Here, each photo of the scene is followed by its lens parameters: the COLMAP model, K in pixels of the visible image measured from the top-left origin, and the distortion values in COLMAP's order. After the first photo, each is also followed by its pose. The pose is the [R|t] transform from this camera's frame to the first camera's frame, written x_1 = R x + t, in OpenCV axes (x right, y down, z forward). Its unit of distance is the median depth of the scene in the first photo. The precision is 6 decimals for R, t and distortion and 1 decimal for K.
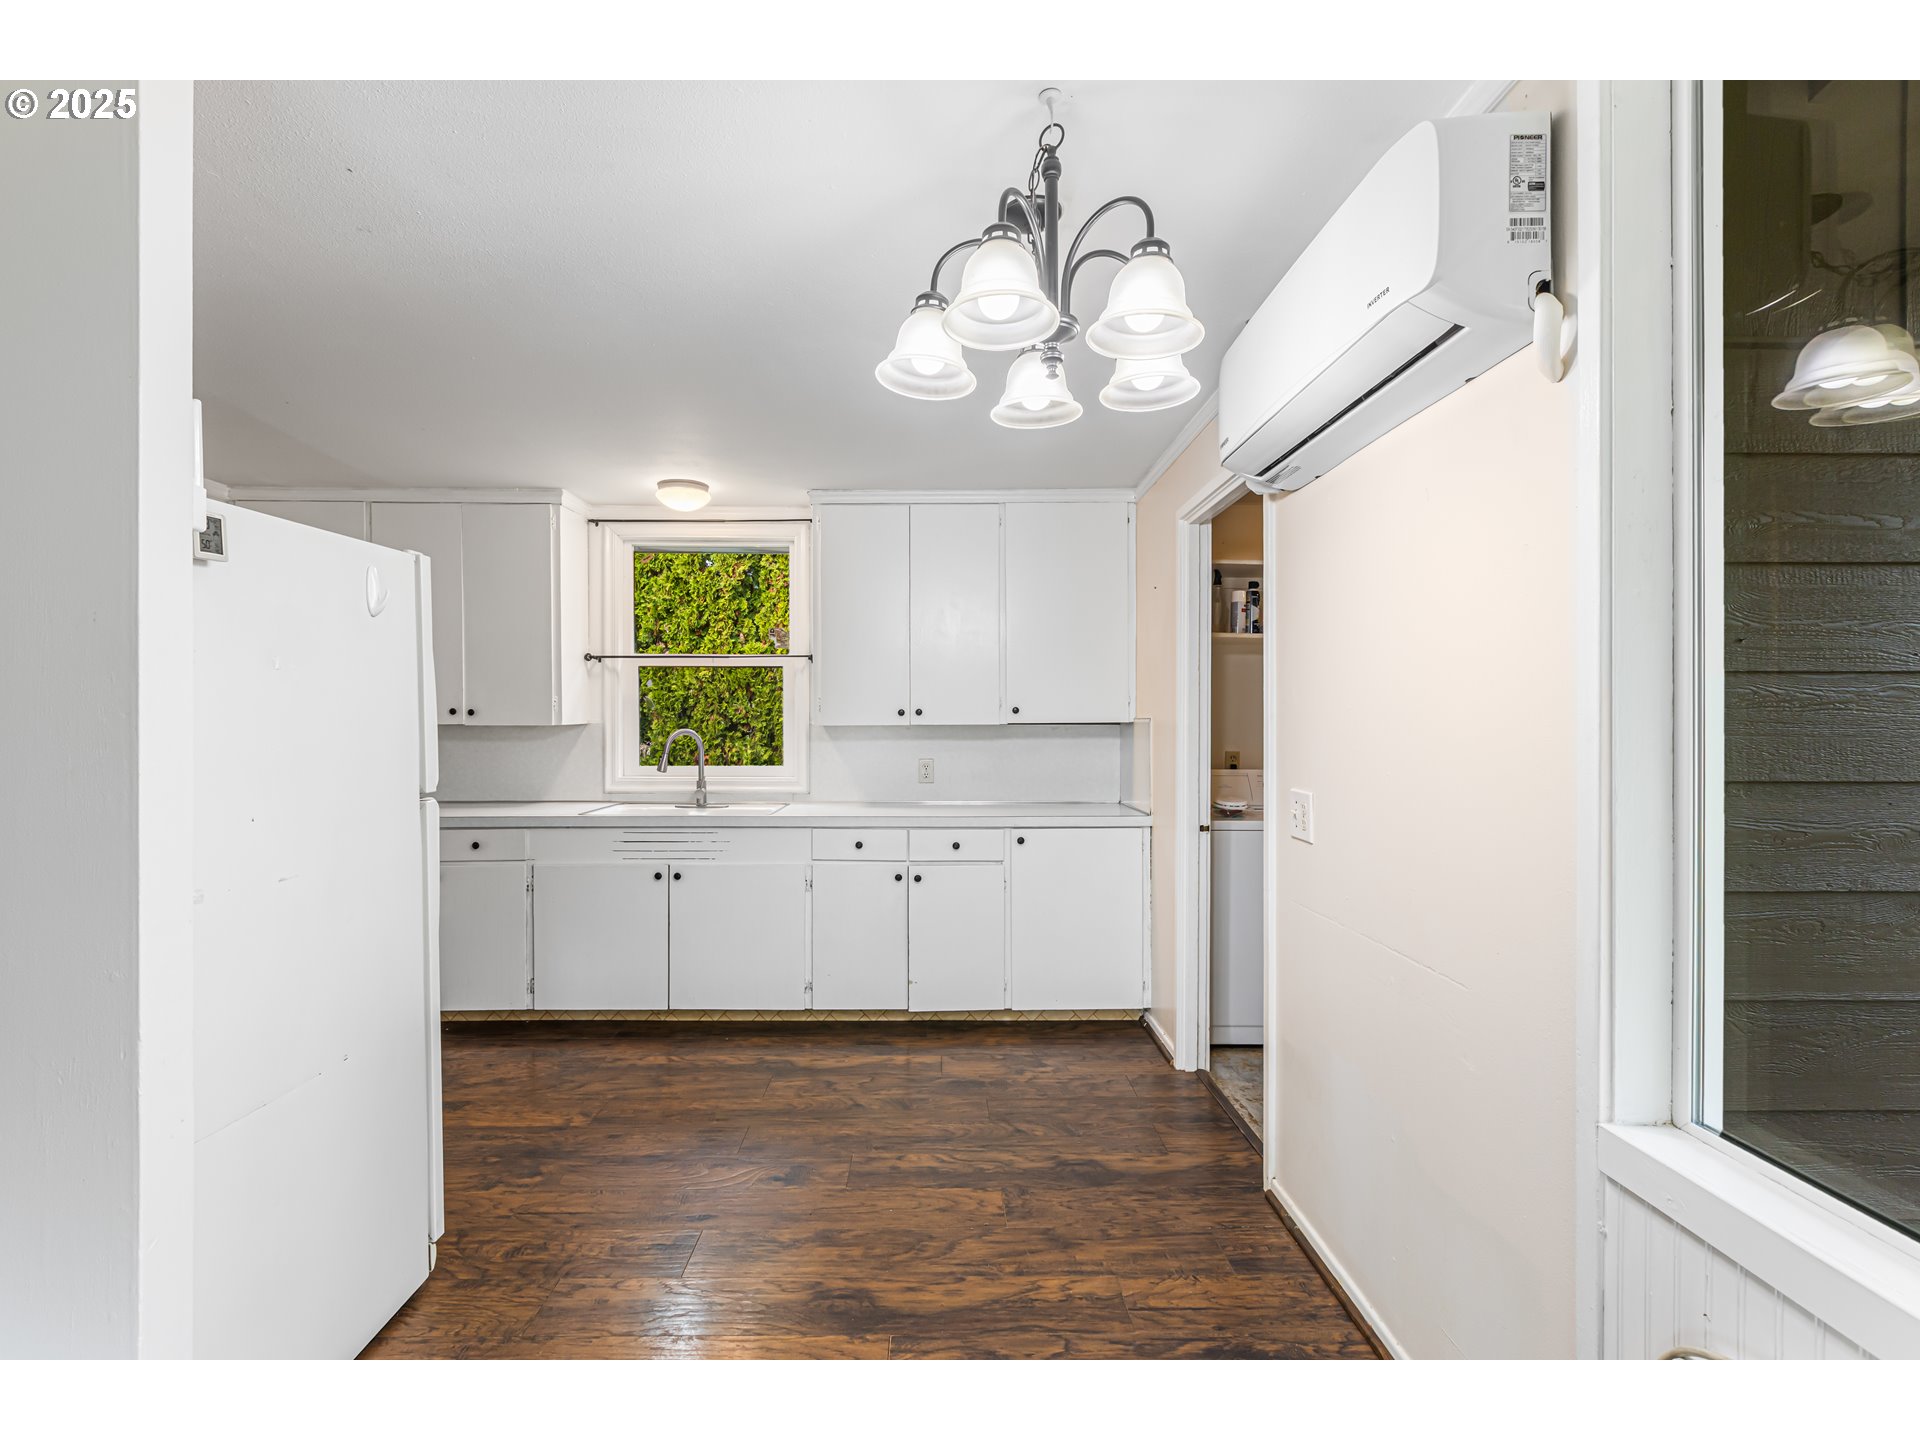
lens RADIAL K [[867.9, 0, 911.8], [0, 867.9, 726.8], [0, 0, 1]] dist [-0.002480, -0.000618]
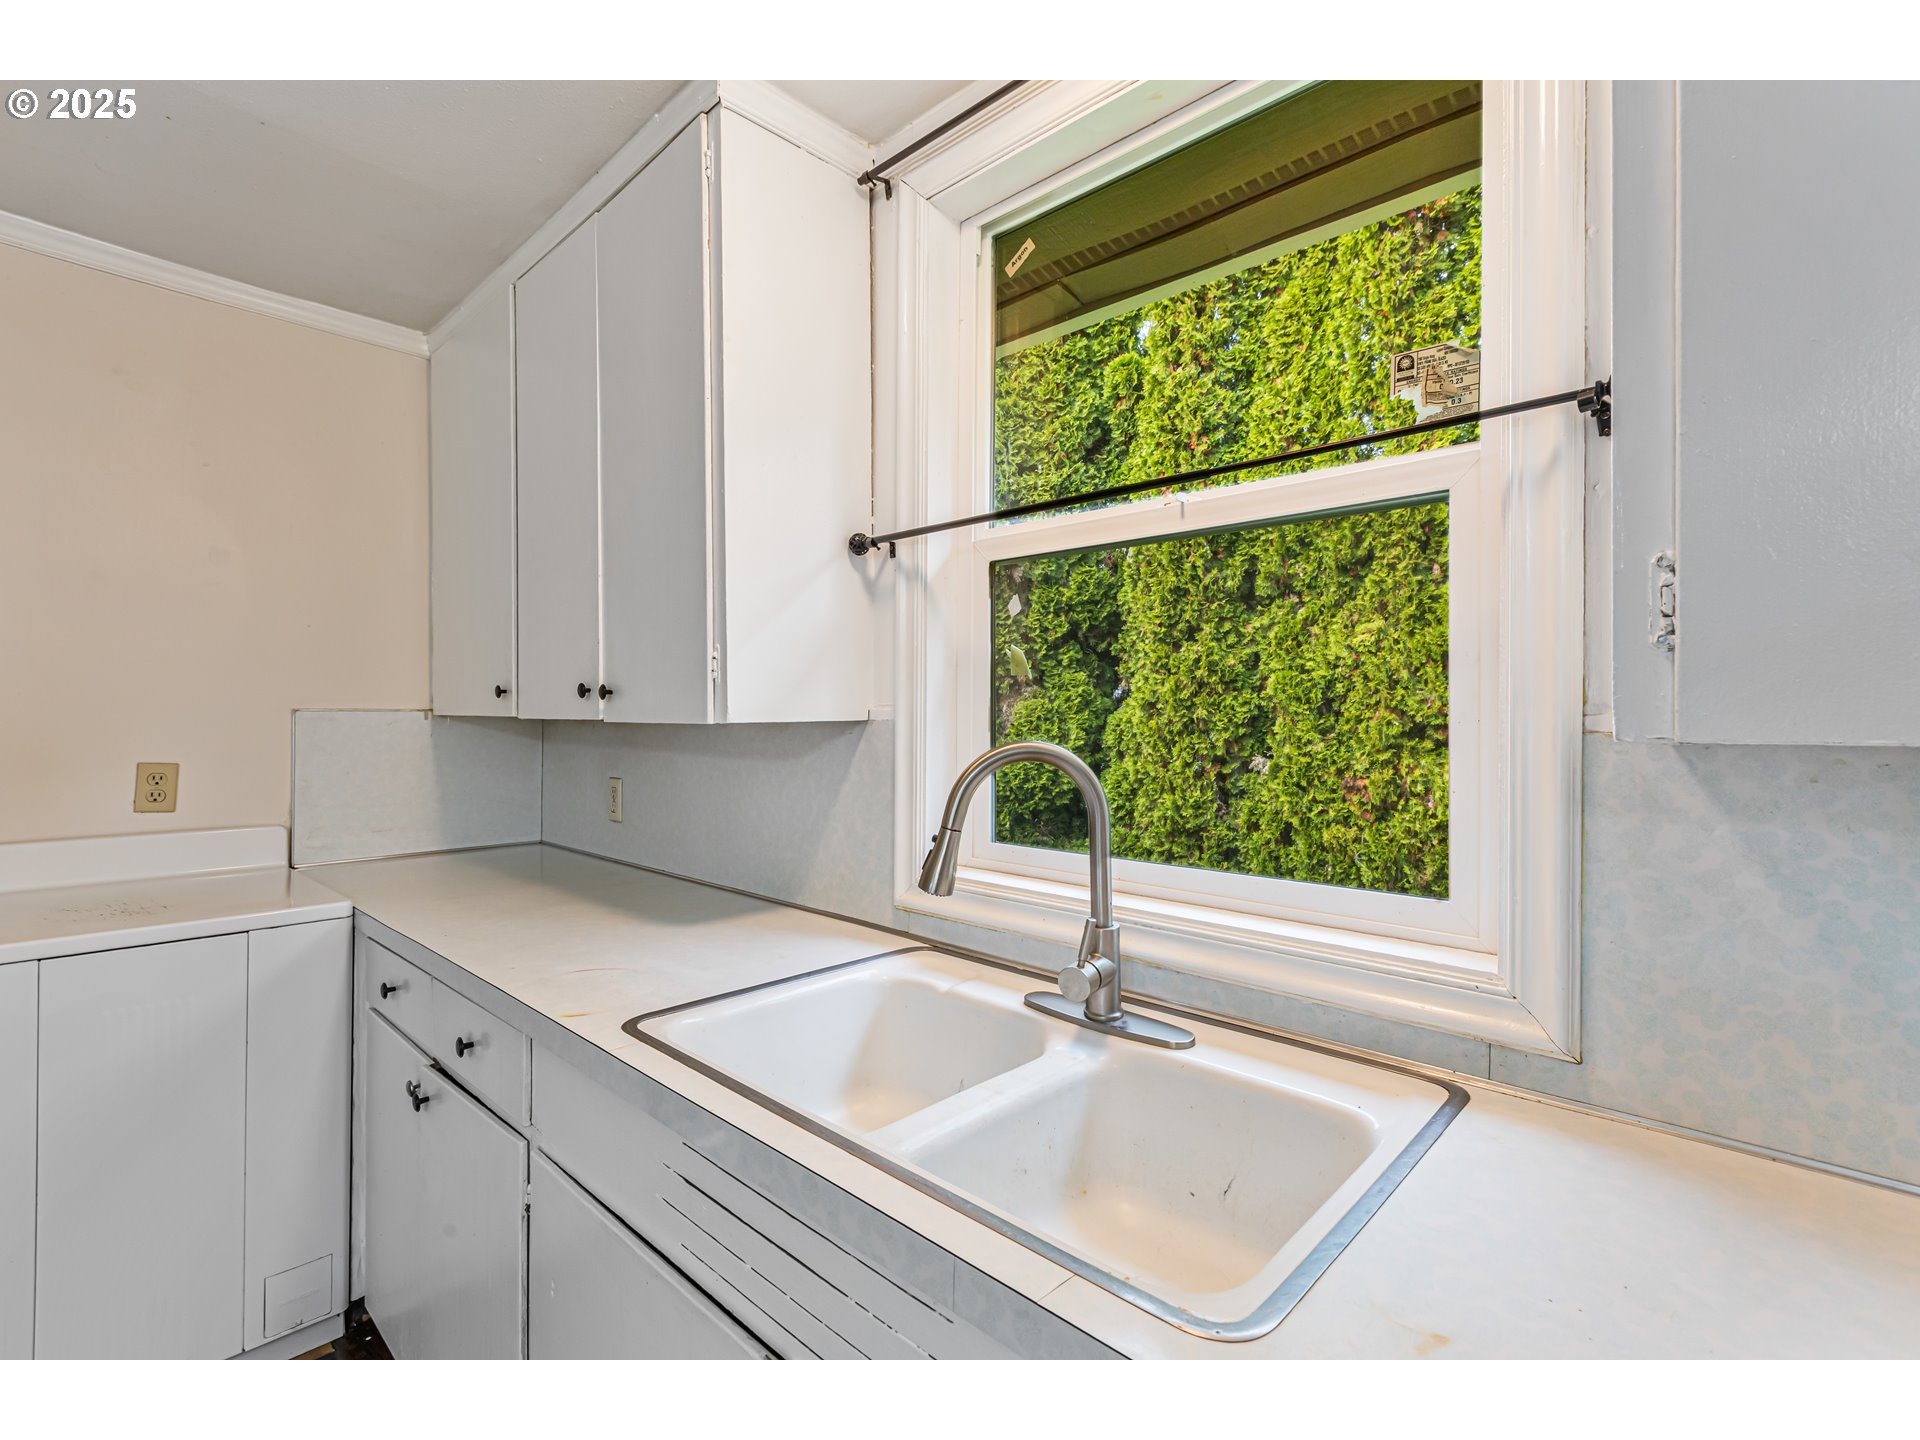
lens RADIAL K [[829.0, 0, 972.5], [0, 829.0, 720.8], [0, 0, 1]] dist [0.000391, 0.000246]
pose [[0.728462, 0.005833, -0.685062, -0.088078], [-0.010966, 0.999935, -0.003147, -0.003059], [0.684999, 0.009805, 0.728478, 0.764862]]
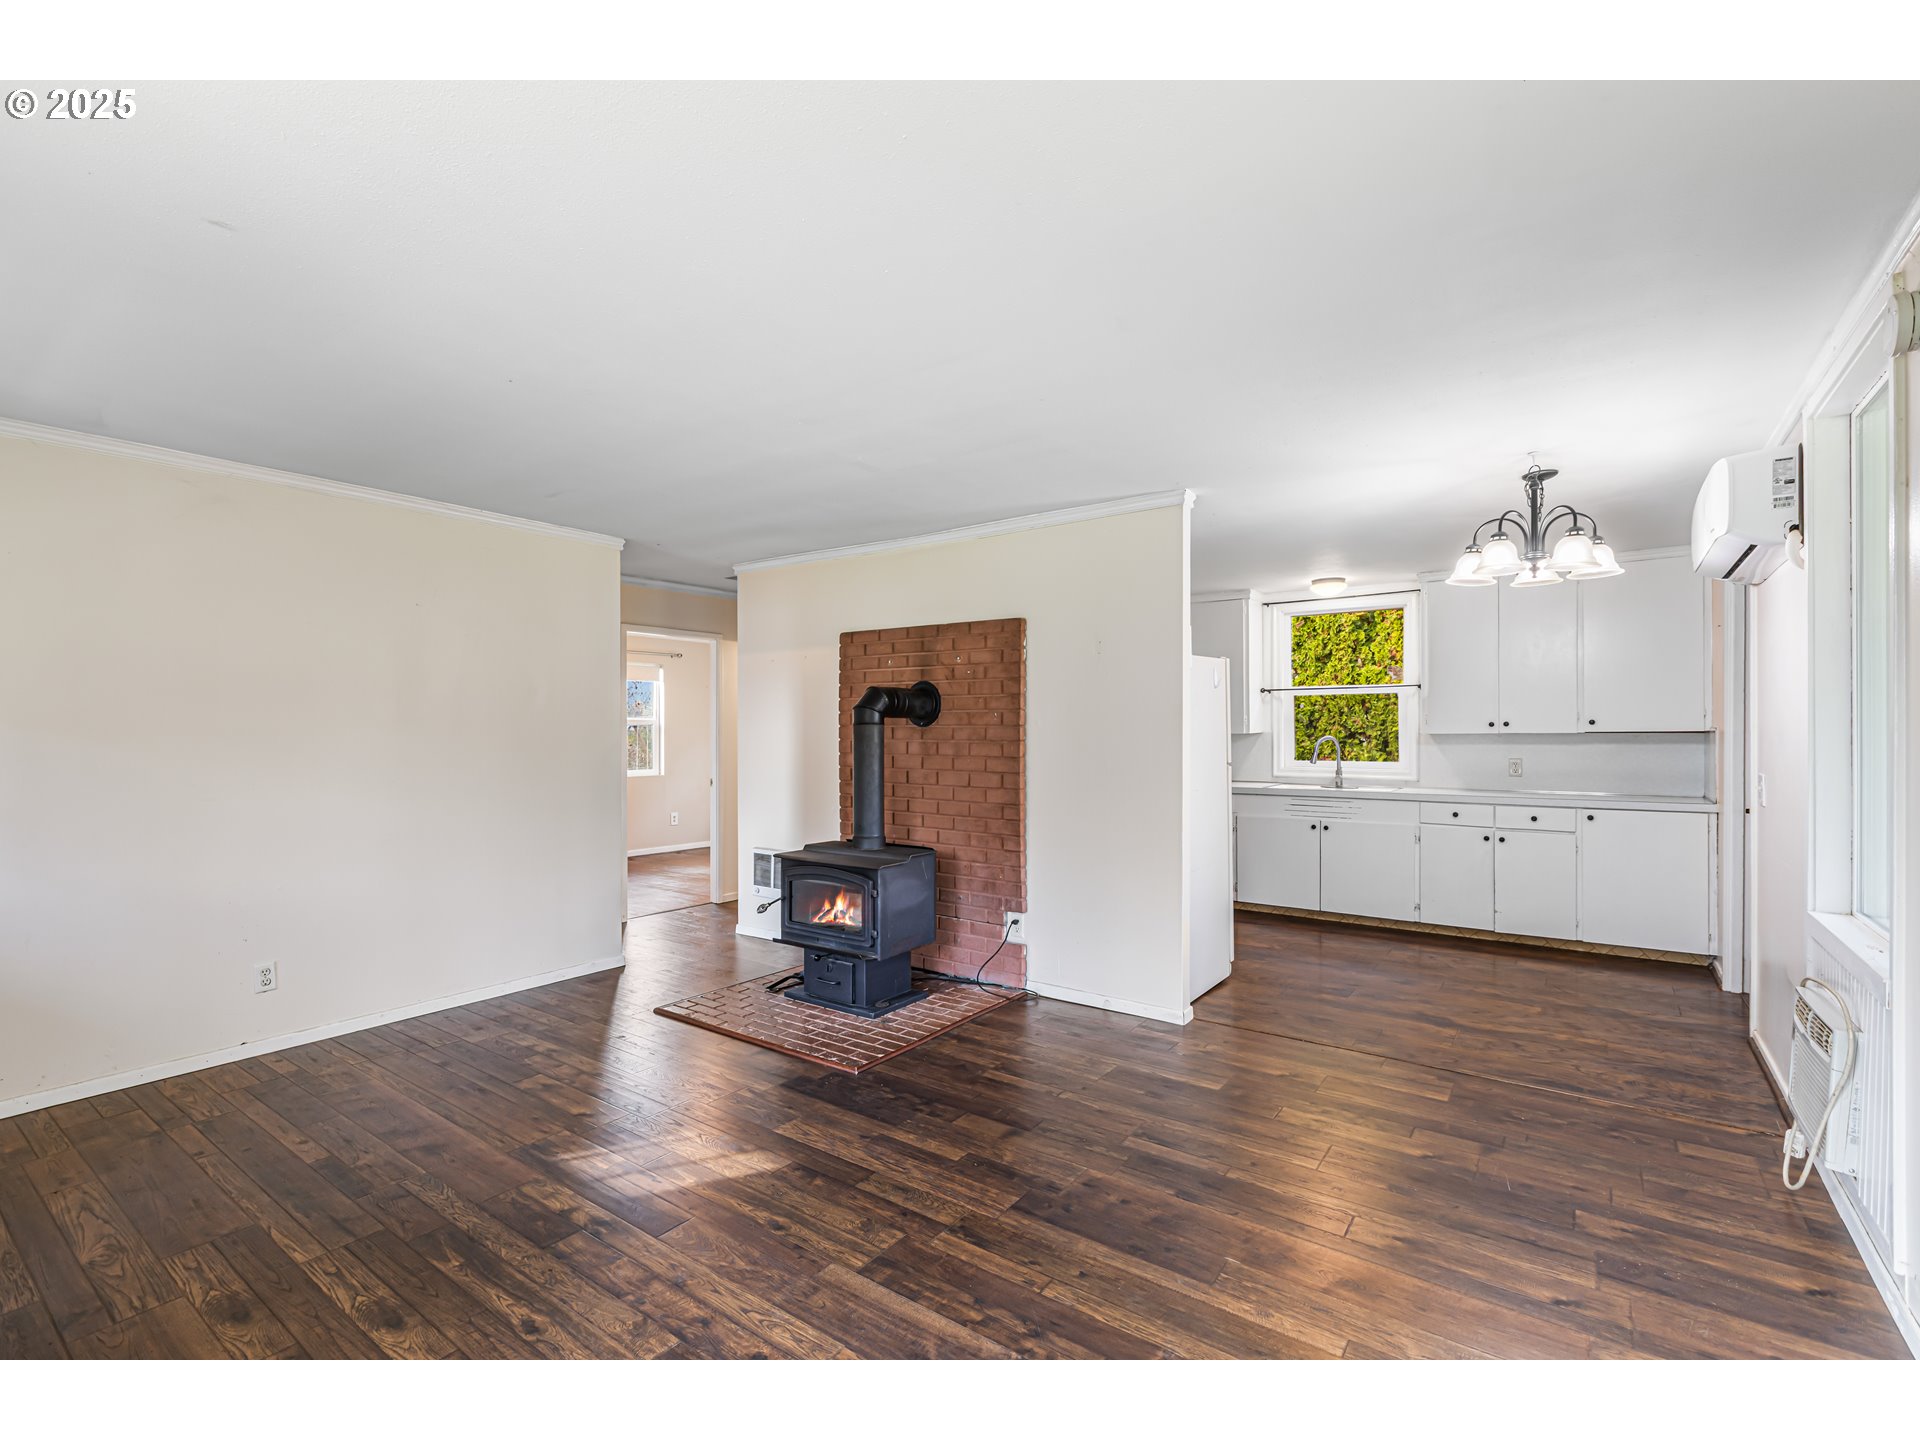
lens RADIAL K [[860.7, 0, 974.8], [0, 860.7, 736.4], [0, 0, 1]] dist [-0.002950, -0.000081]
pose [[0.825218, 0.000854, -0.564814, 0.079279], [-0.000501, 1.000000, 0.000780, 0.002296], [0.564814, -0.000361, 0.825218, -0.587169]]
